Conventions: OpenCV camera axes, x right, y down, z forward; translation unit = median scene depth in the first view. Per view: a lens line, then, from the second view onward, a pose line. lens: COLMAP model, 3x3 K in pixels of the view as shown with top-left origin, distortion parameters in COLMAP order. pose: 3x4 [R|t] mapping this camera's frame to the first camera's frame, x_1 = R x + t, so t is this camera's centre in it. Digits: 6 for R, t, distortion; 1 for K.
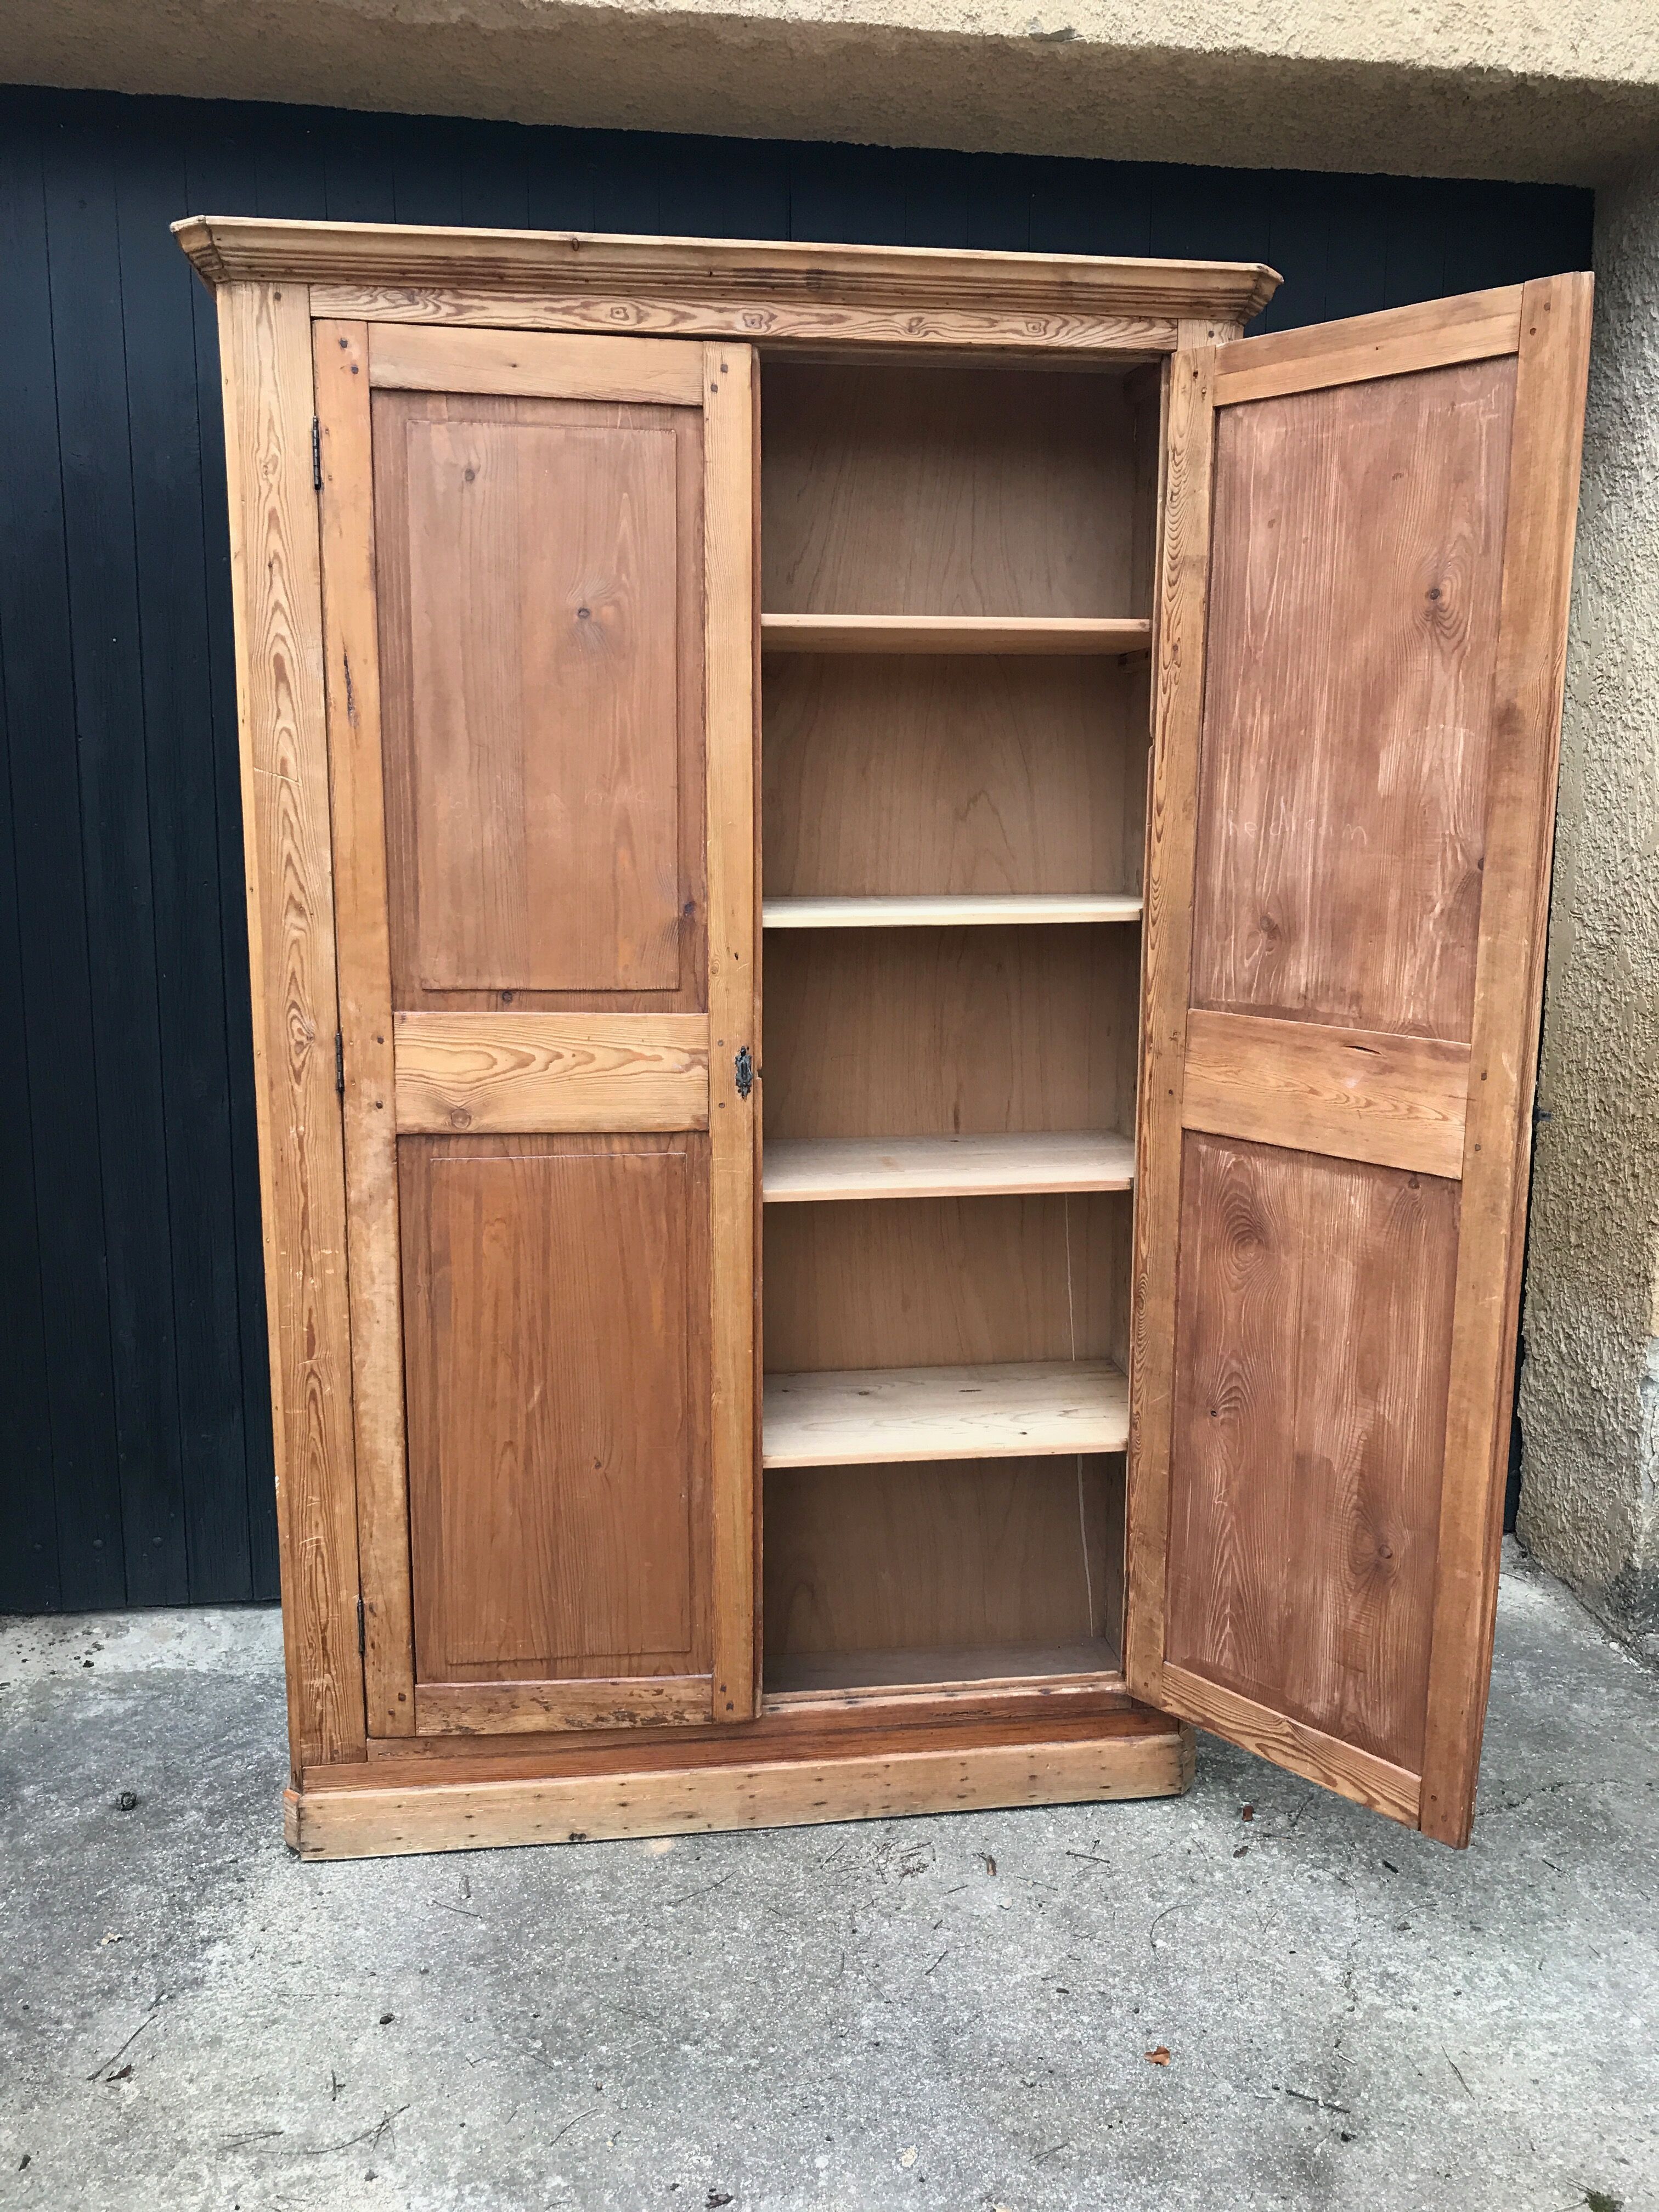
lens RADIAL K [[1824.5, 0, 845.4], [0, 1824.5, 1085.4], [0, 0, 1]] dist [0.023600, -0.020969]
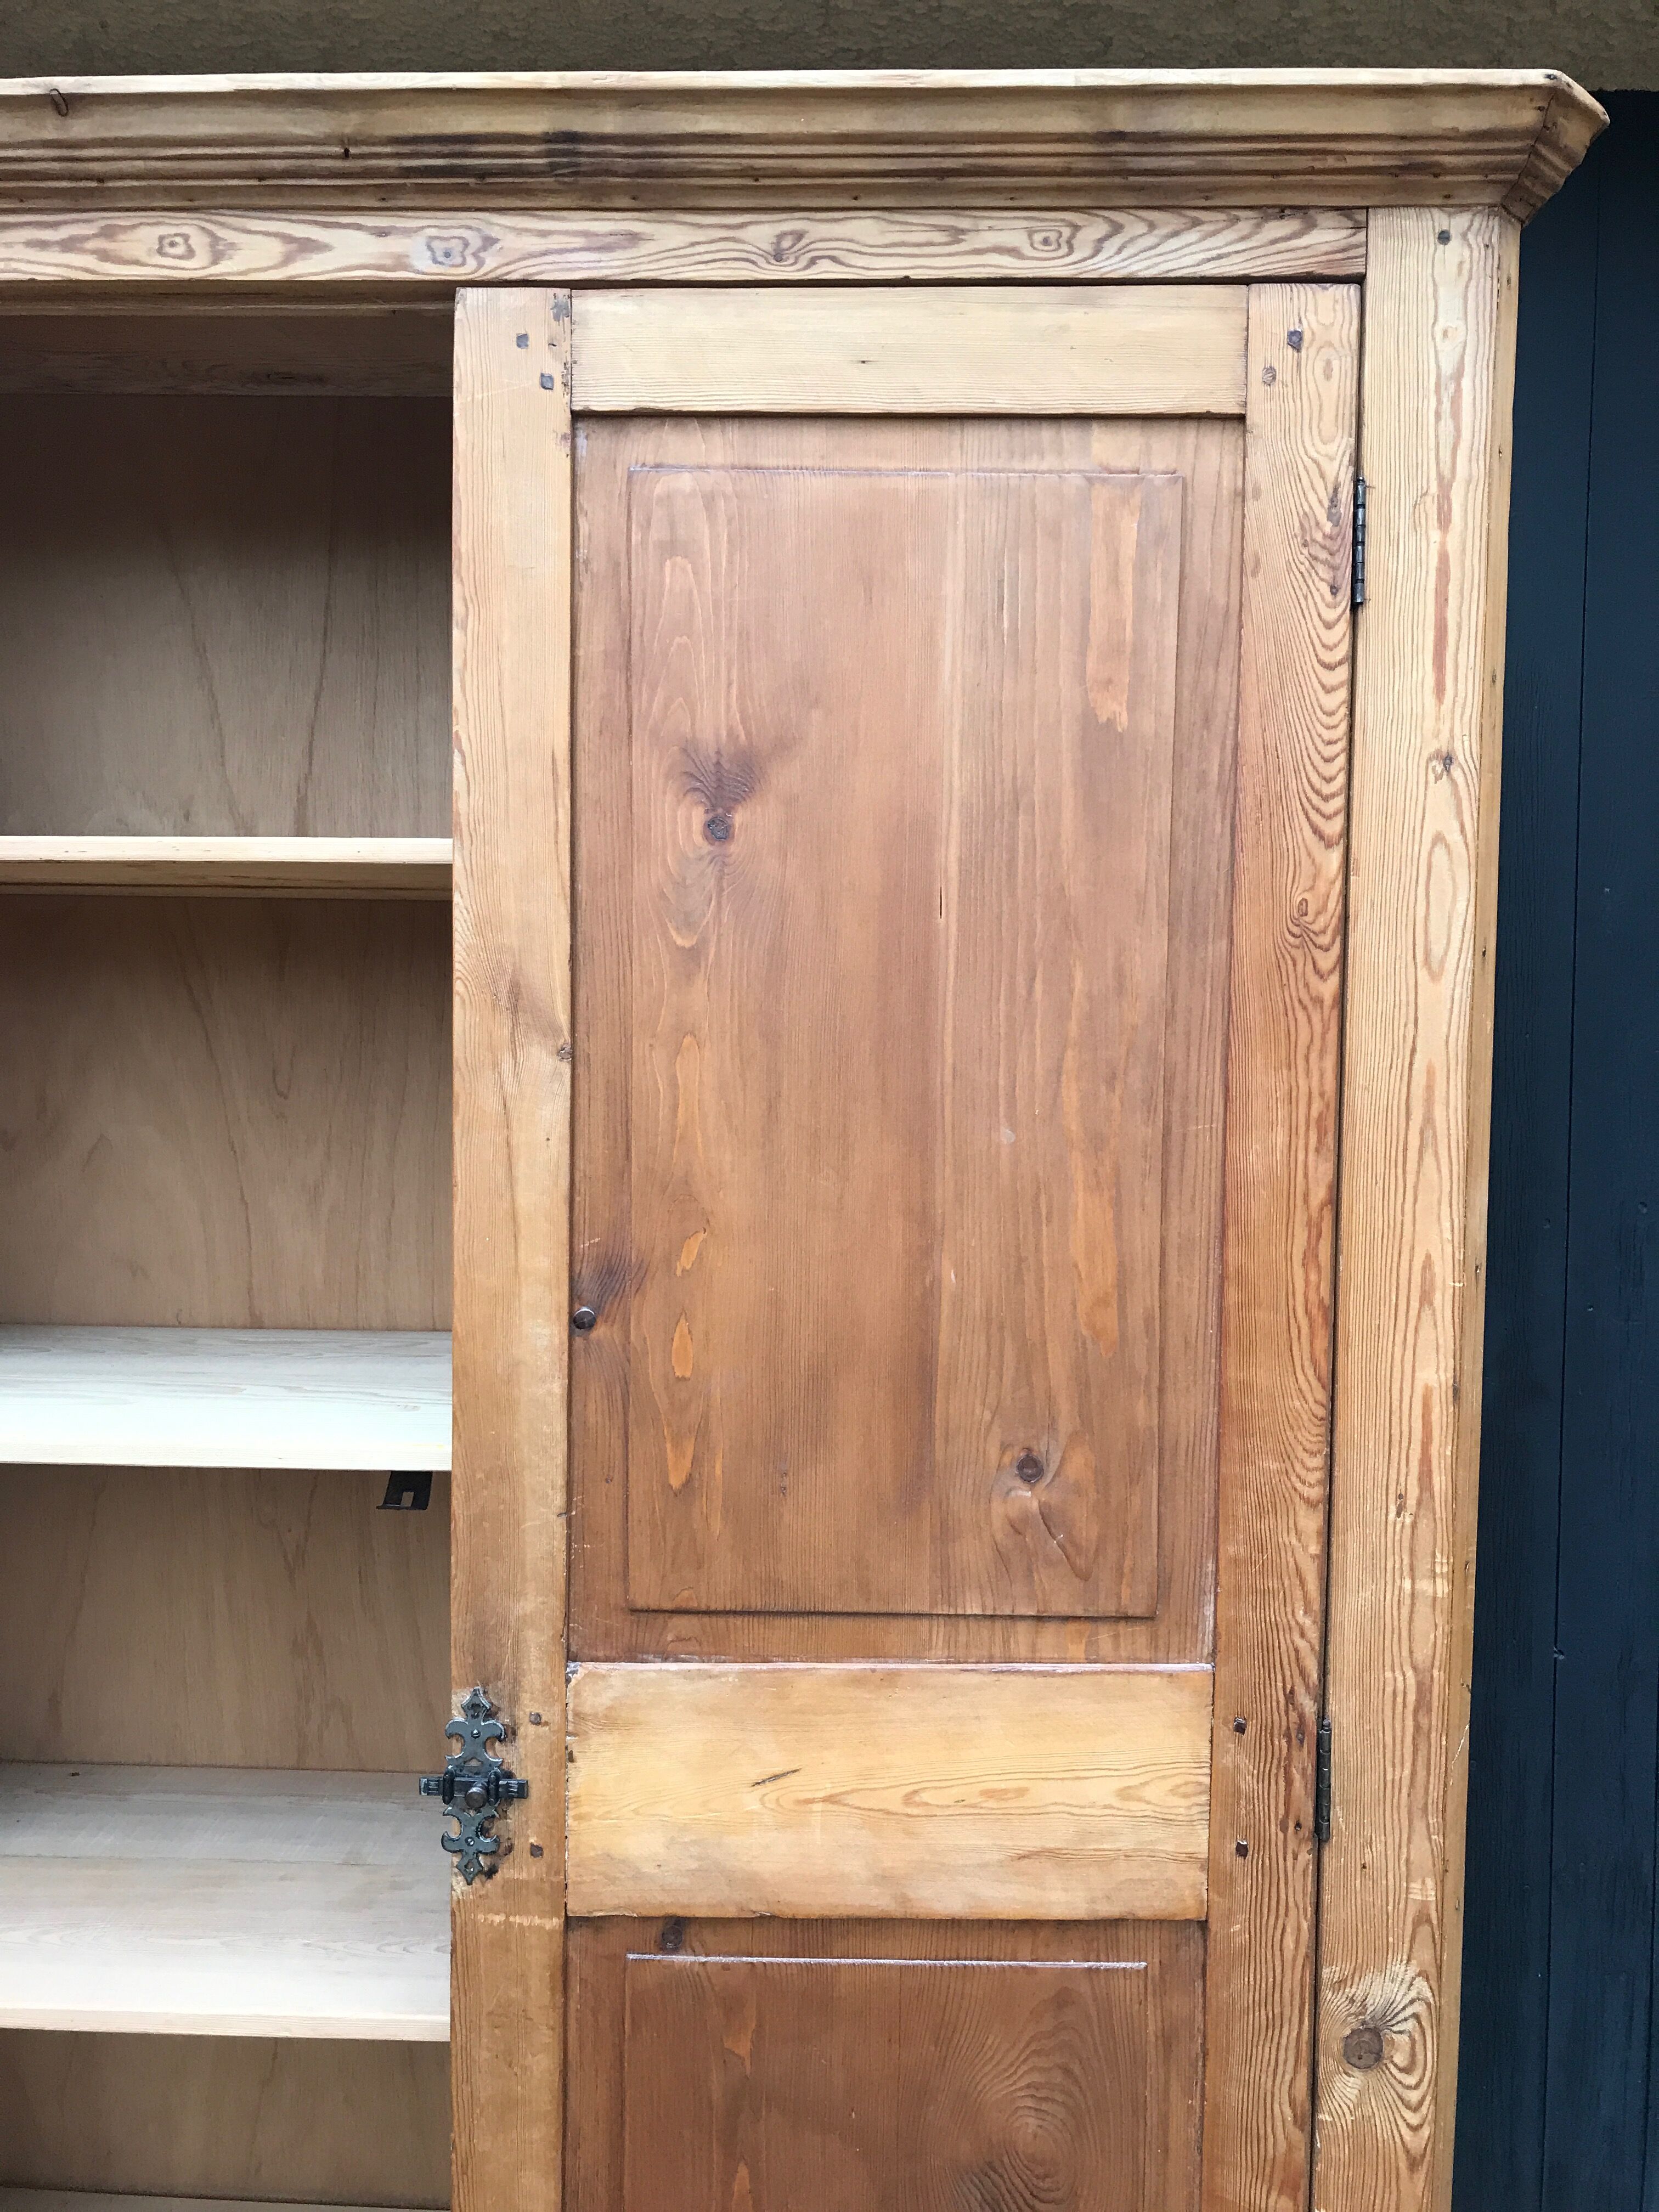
lens RADIAL K [[1824.5, 0, 837.3], [0, 1824.5, 1092.3], [0, 0, 1]] dist [0.023600, -0.020969]
pose [[0.983527, 0.016870, -0.179970, 0.131446], [-0.035518, 0.994262, -0.100901, -0.139416], [0.177235, 0.105632, 0.978483, 0.524887]]
